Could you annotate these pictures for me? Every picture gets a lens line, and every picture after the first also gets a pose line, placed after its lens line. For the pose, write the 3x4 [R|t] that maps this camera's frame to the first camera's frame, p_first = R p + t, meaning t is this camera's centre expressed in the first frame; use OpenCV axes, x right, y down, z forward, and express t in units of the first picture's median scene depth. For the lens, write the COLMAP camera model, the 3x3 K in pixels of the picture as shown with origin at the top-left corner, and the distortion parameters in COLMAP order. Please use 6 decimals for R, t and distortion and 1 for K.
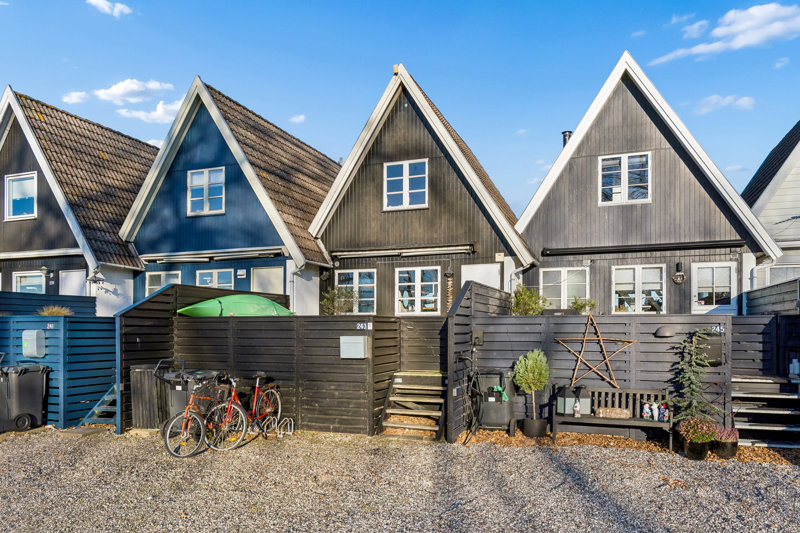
lens RADIAL K [[578.0, 0, 400.0], [0, 578.0, 266.5], [0, 0, 1]] dist [0.003351, 0.000189]
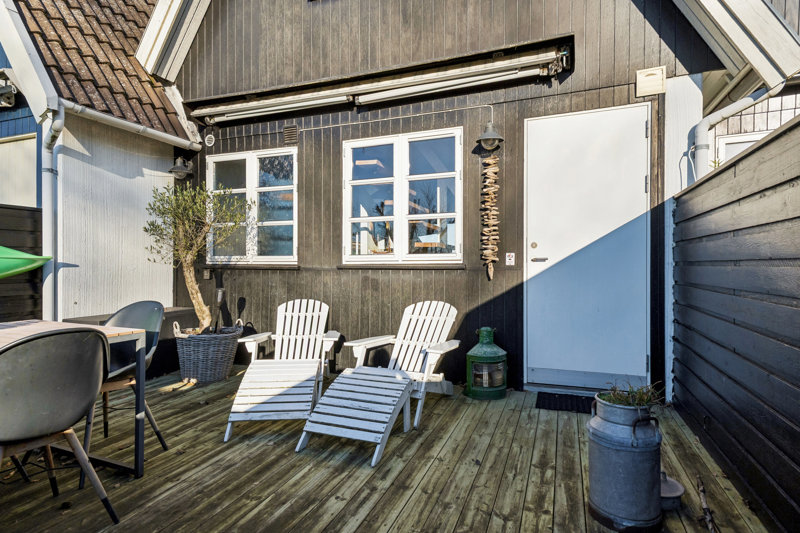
lens RADIAL K [[467.0, 0, 400.0], [0, 467.0, 266.5], [0, 0, 1]] dist [0.000237, -0.000124]
pose [[0.999575, -0.002141, -0.029066, 0.038879], [0.005128, 0.994660, 0.103080, 0.054004], [0.028690, -0.103185, 0.994248, 0.681574]]
